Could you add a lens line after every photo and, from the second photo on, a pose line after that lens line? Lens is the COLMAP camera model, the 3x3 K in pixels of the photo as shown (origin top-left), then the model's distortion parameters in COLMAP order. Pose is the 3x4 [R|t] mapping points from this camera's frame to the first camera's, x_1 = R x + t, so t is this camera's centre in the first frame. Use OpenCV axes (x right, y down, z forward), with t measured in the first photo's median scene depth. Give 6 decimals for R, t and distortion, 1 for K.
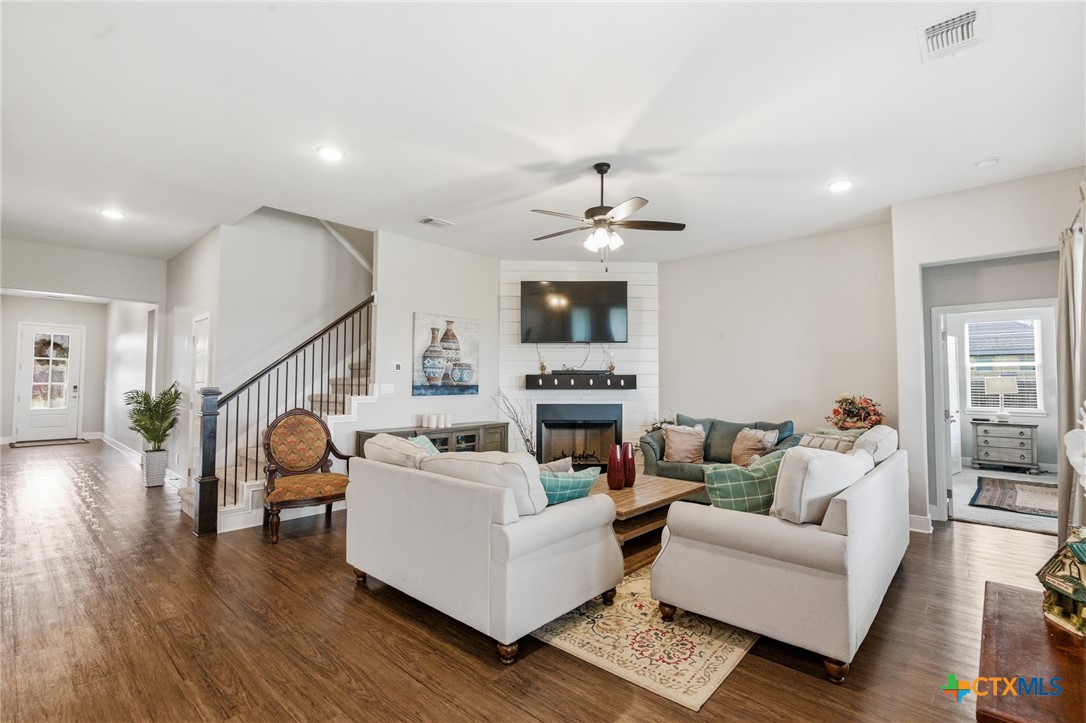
lens RADIAL K [[495.3, 0, 551.4], [0, 495.3, 362.1], [0, 0, 1]] dist [-0.008763, 0.001150]
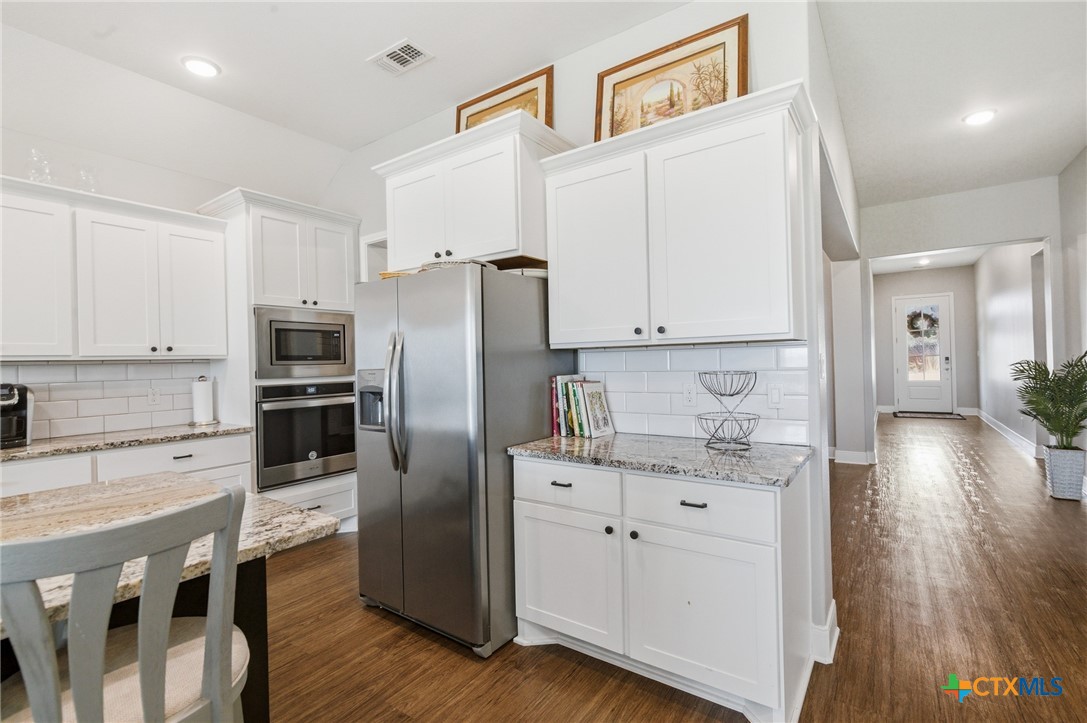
lens RADIAL K [[495.8, 0, 545.3], [0, 495.8, 355.8], [0, 0, 1]] dist [-0.008763, 0.001150]
pose [[0.119629, -0.018465, -0.992647, -0.231119], [0.061292, 0.998057, -0.011179, 0.016672], [0.990925, -0.059504, 0.120528, 0.232225]]
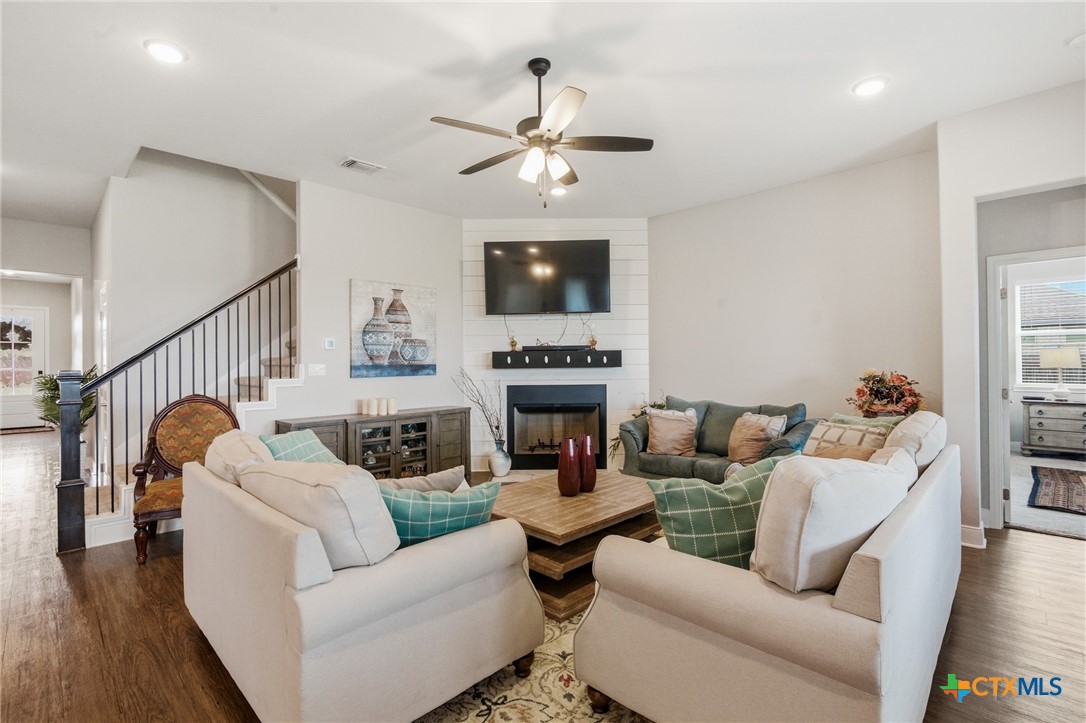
lens RADIAL K [[495.3, 0, 549.9], [0, 495.3, 361.5], [0, 0, 1]] dist [-0.008763, 0.001150]
pose [[0.999205, -0.012151, -0.037979, 0.100052], [0.013637, 0.999141, 0.039136, 0.012465], [0.037471, -0.039623, 0.998512, 0.176242]]
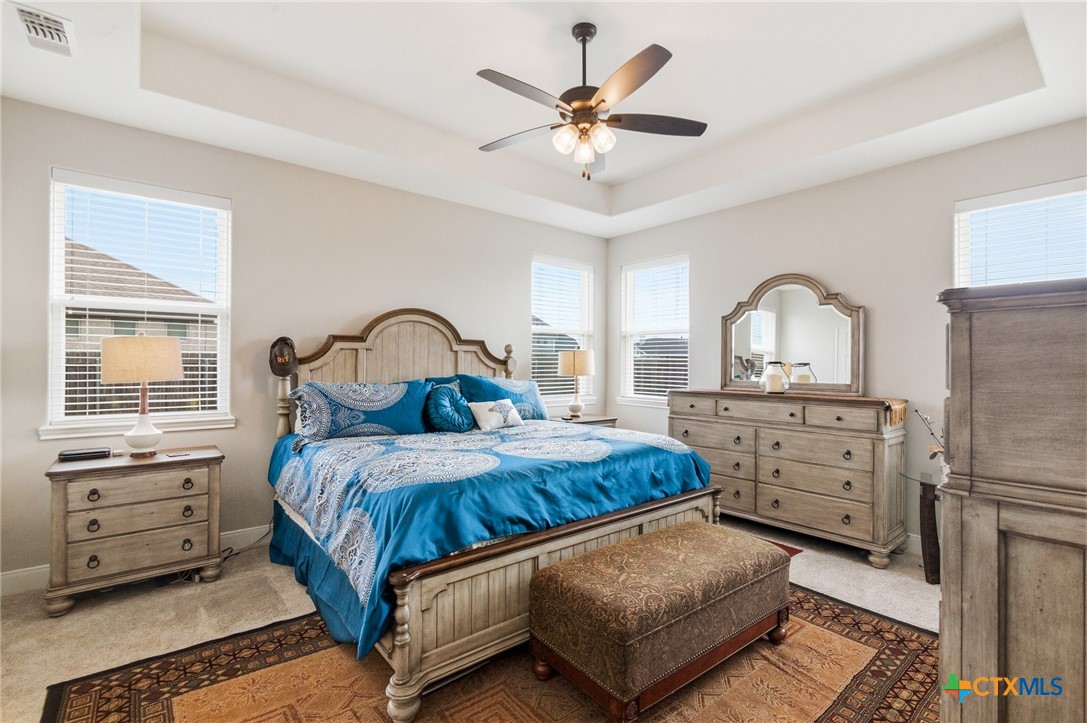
lens RADIAL K [[495.8, 0, 545.7], [0, 495.8, 362.4], [0, 0, 1]] dist [-0.008763, 0.001150]
pose [[0.150900, 0.004281, 0.988540, 0.831127], [-0.051503, 0.998667, 0.003537, 0.045257], [-0.987206, -0.051447, 0.150919, 0.903922]]
